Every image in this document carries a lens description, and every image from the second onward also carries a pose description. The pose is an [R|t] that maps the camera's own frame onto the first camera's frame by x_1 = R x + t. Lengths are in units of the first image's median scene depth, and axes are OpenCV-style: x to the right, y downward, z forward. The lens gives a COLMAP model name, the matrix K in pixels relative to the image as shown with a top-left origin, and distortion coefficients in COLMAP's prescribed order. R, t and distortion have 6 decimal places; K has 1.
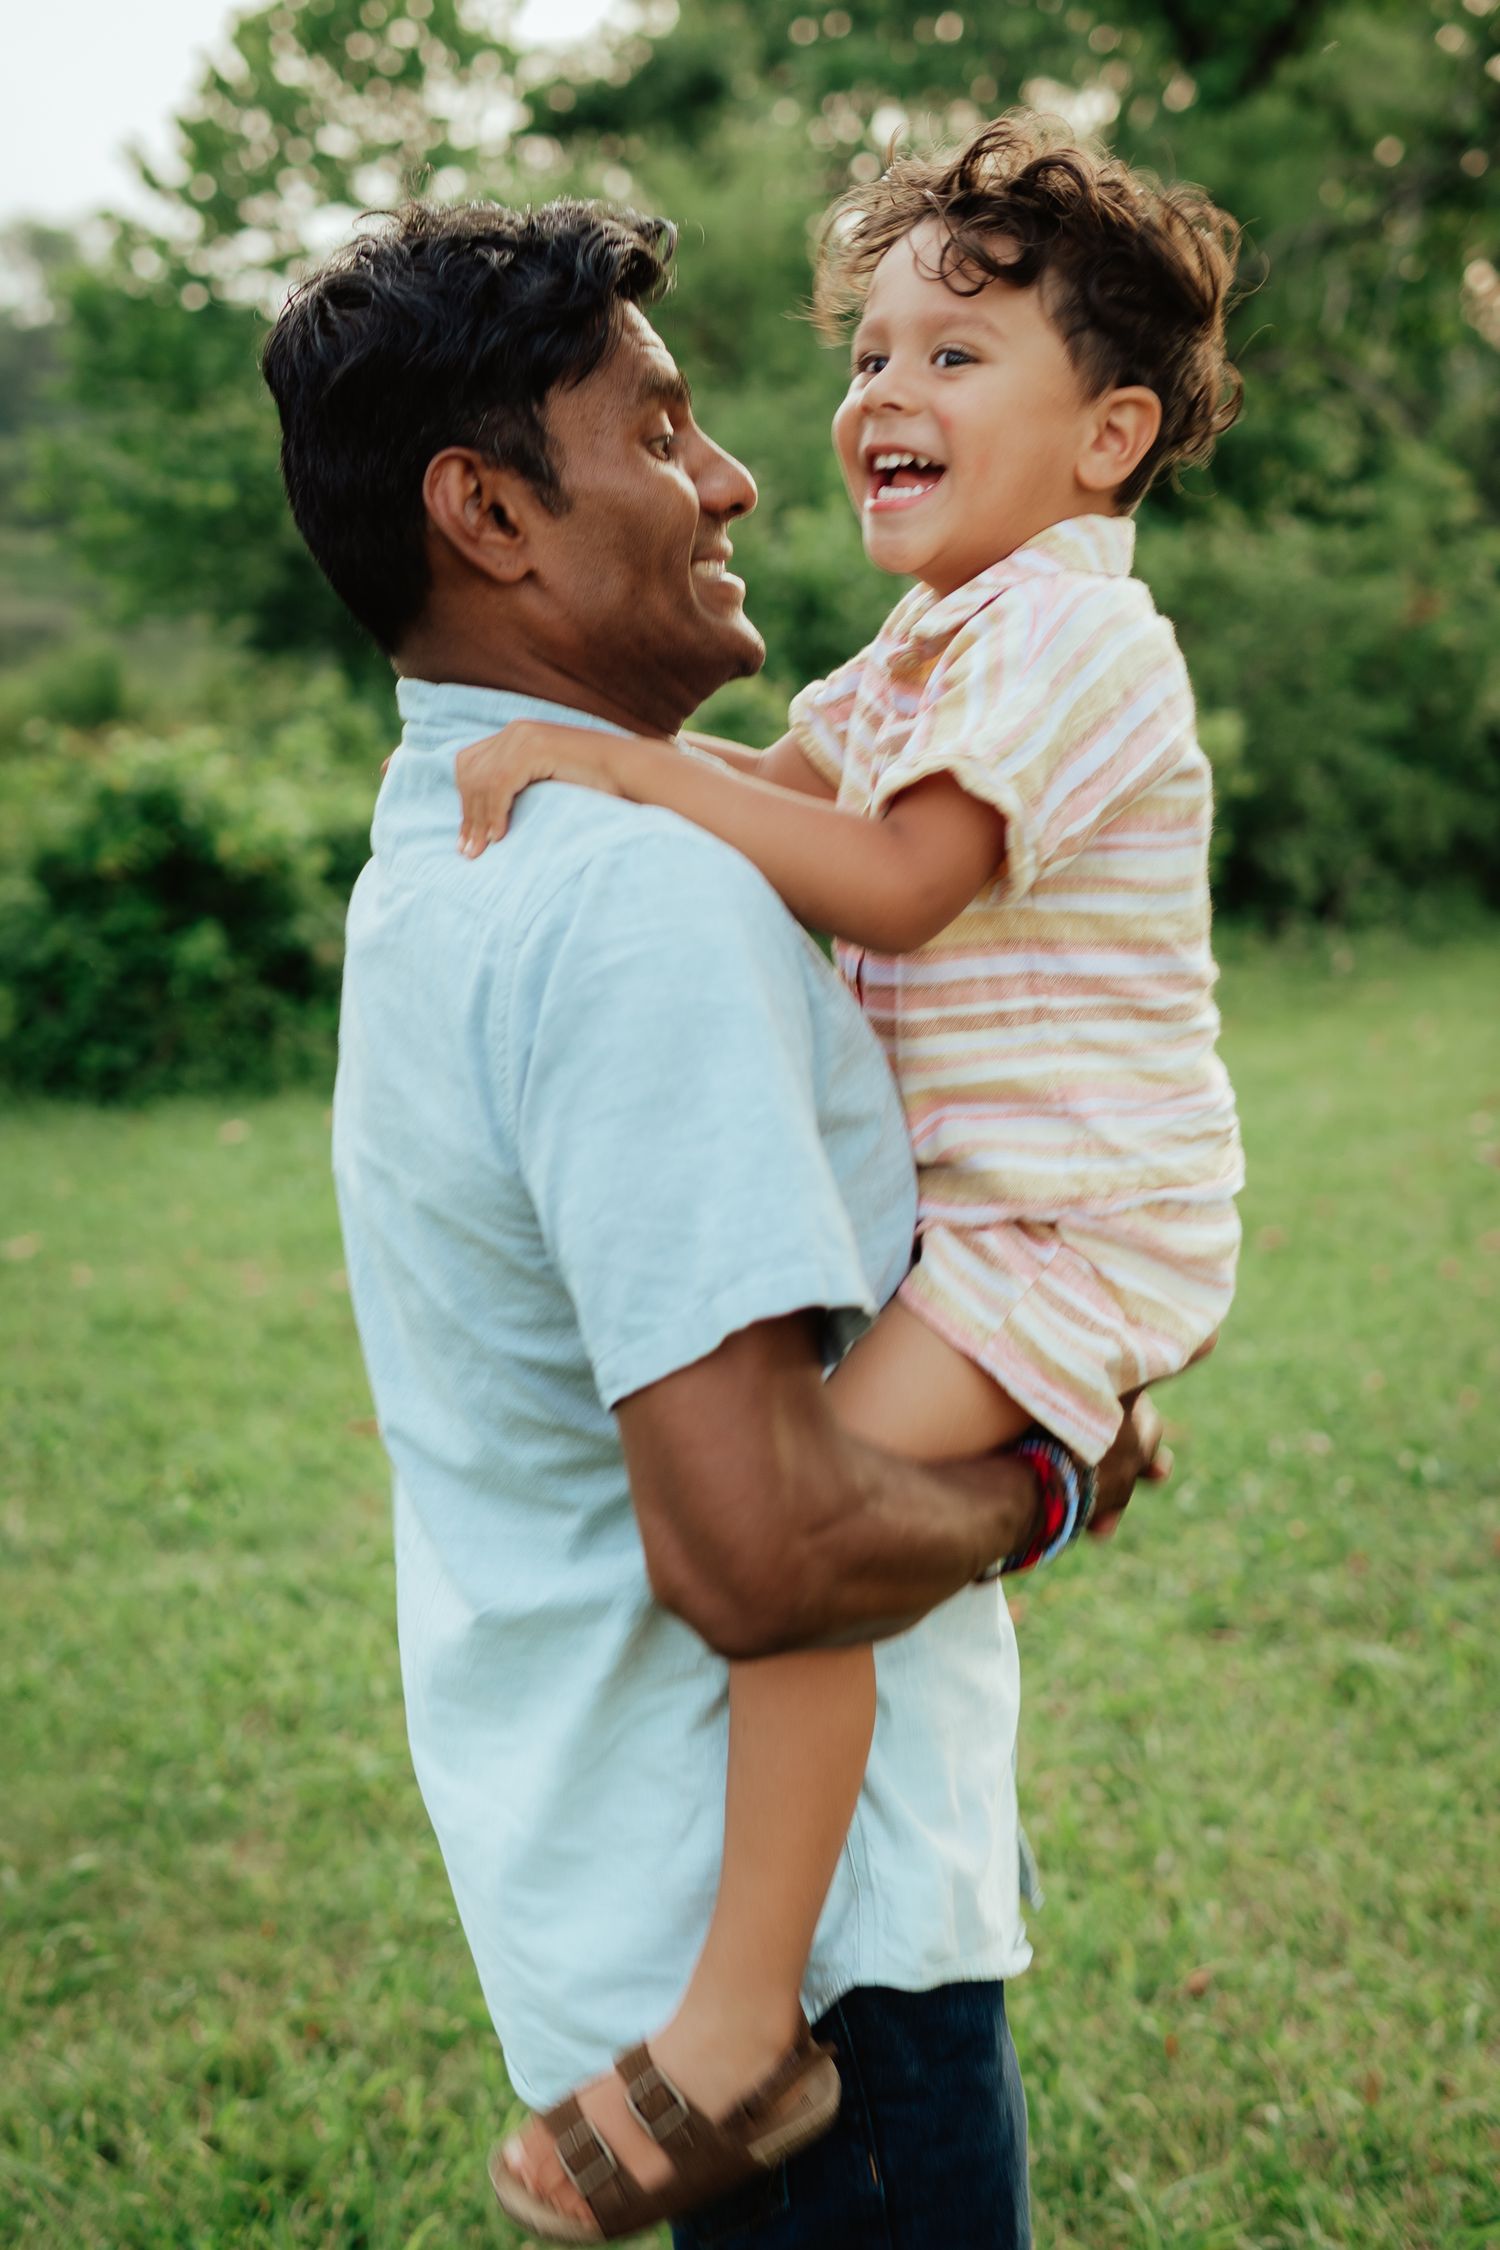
lens RADIAL K [[2881.5, 0, 739.6], [0, 2881.5, 1042.6], [0, 0, 1]] dist [-0.023320, 0.127885]
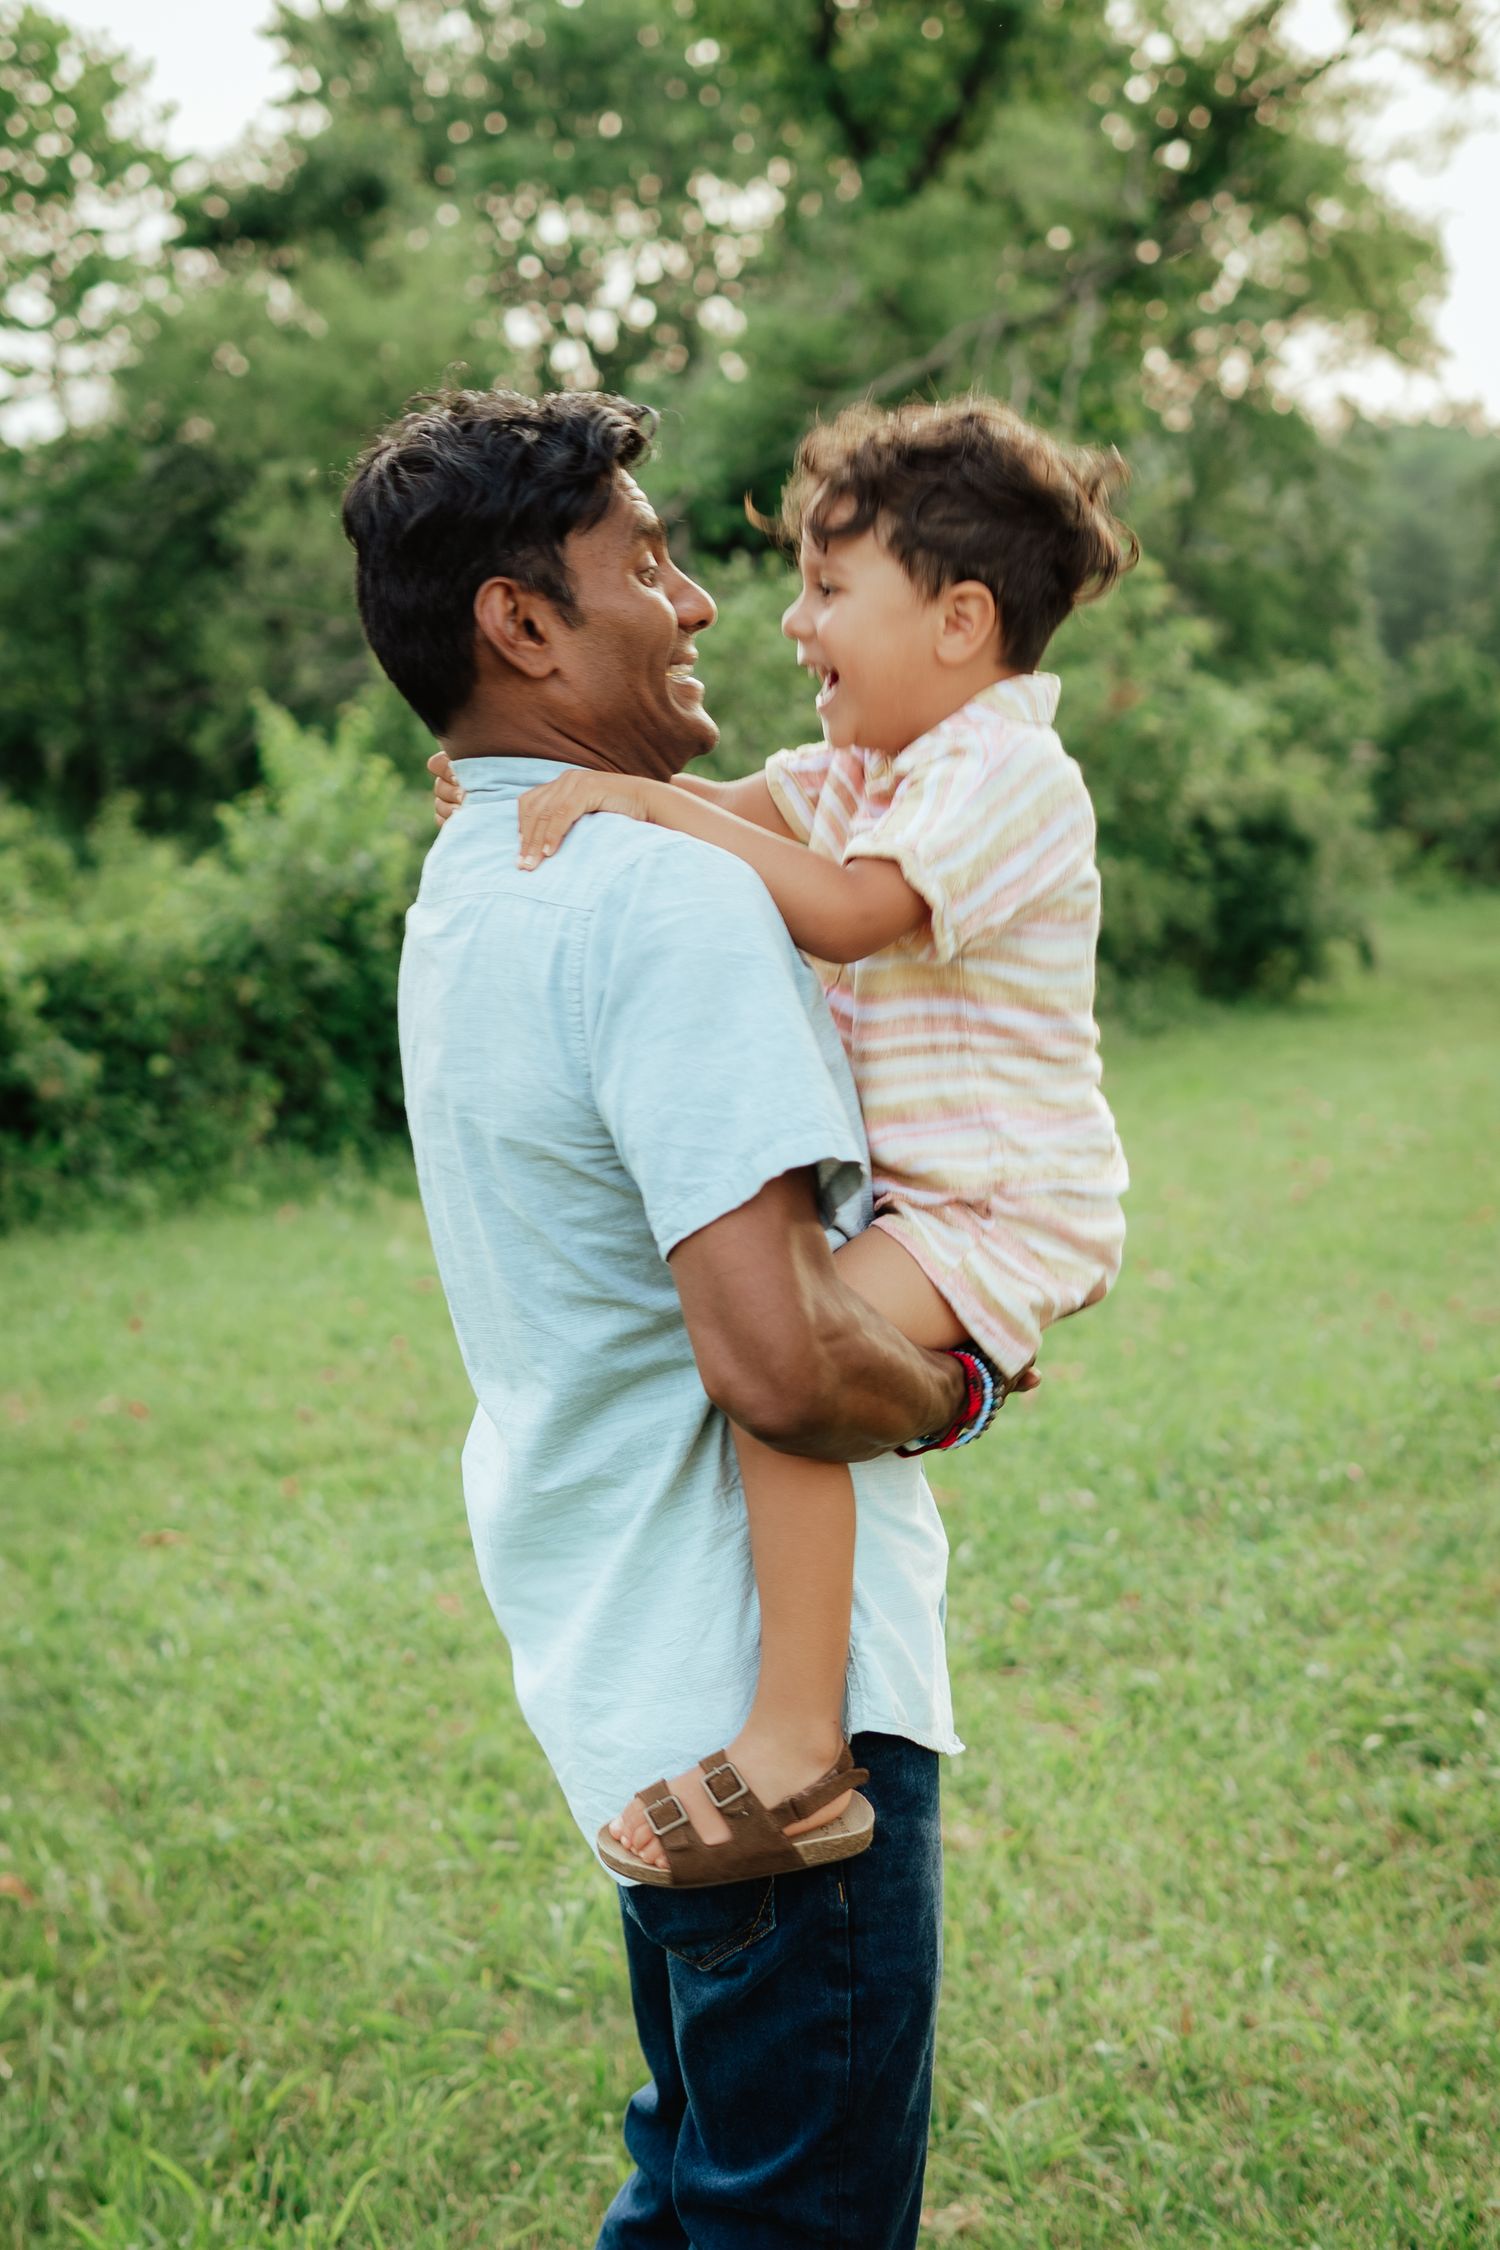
lens RADIAL K [[2966.8, 0, 750.0], [0, 2966.8, 1125.0], [0, 0, 1]] dist [-0.022505, -0.018830]
pose [[0.993590, -0.051408, 0.100680, -0.042363], [0.052780, 0.998545, -0.011019, 0.021263], [-0.099967, 0.016262, 0.994858, -0.116730]]
